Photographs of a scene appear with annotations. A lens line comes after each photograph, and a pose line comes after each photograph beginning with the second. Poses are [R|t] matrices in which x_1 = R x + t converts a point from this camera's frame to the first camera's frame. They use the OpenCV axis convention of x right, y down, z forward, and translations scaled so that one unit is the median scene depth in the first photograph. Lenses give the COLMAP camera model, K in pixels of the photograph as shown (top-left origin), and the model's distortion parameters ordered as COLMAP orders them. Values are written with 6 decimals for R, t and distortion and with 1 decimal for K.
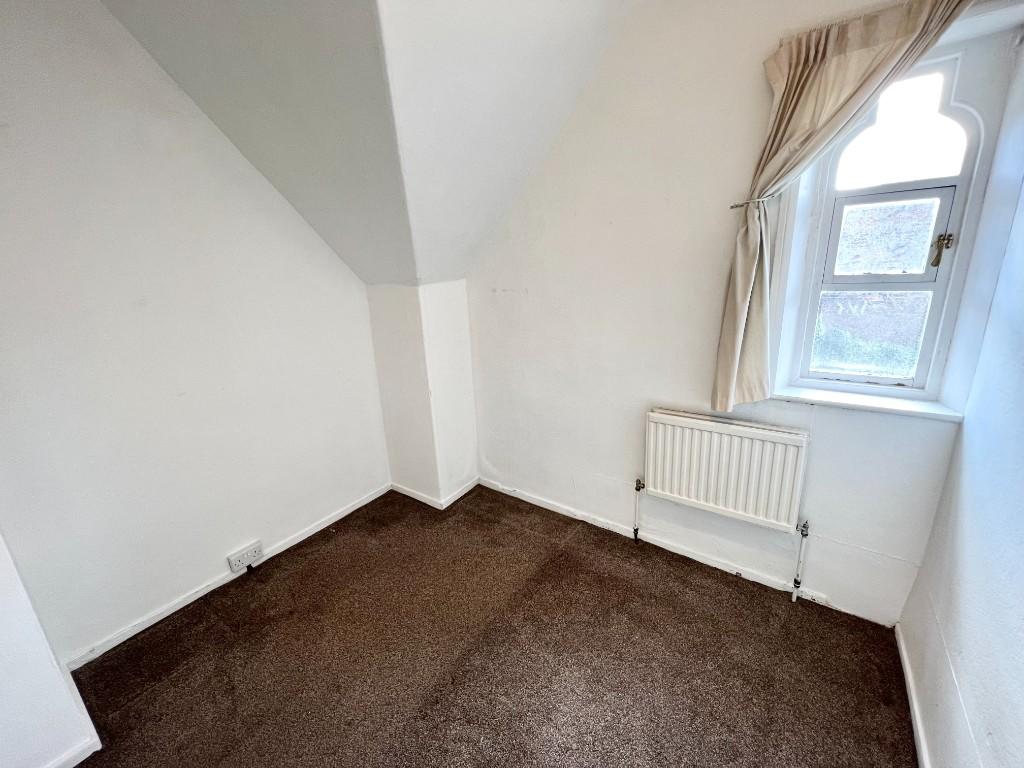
lens RADIAL K [[412.6, 0, 510.2], [0, 412.6, 380.9], [0, 0, 1]] dist [-0.000370, -0.000115]
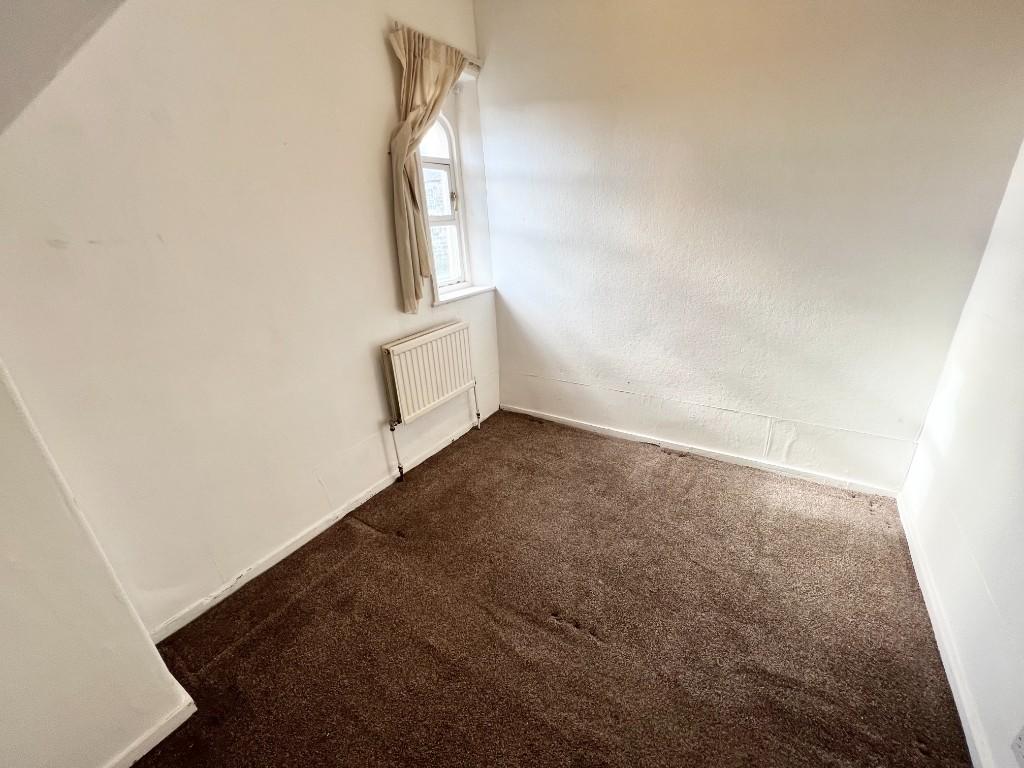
lens RADIAL K [[411.9, 0, 511.1], [0, 411.9, 381.5], [0, 0, 1]] dist [-0.000222, 0.000119]
pose [[-0.054322, -0.324960, 0.944166, -0.687839], [0.313944, 0.892053, 0.325087, -0.091163], [-0.947886, 0.314075, 0.053561, 0.682443]]
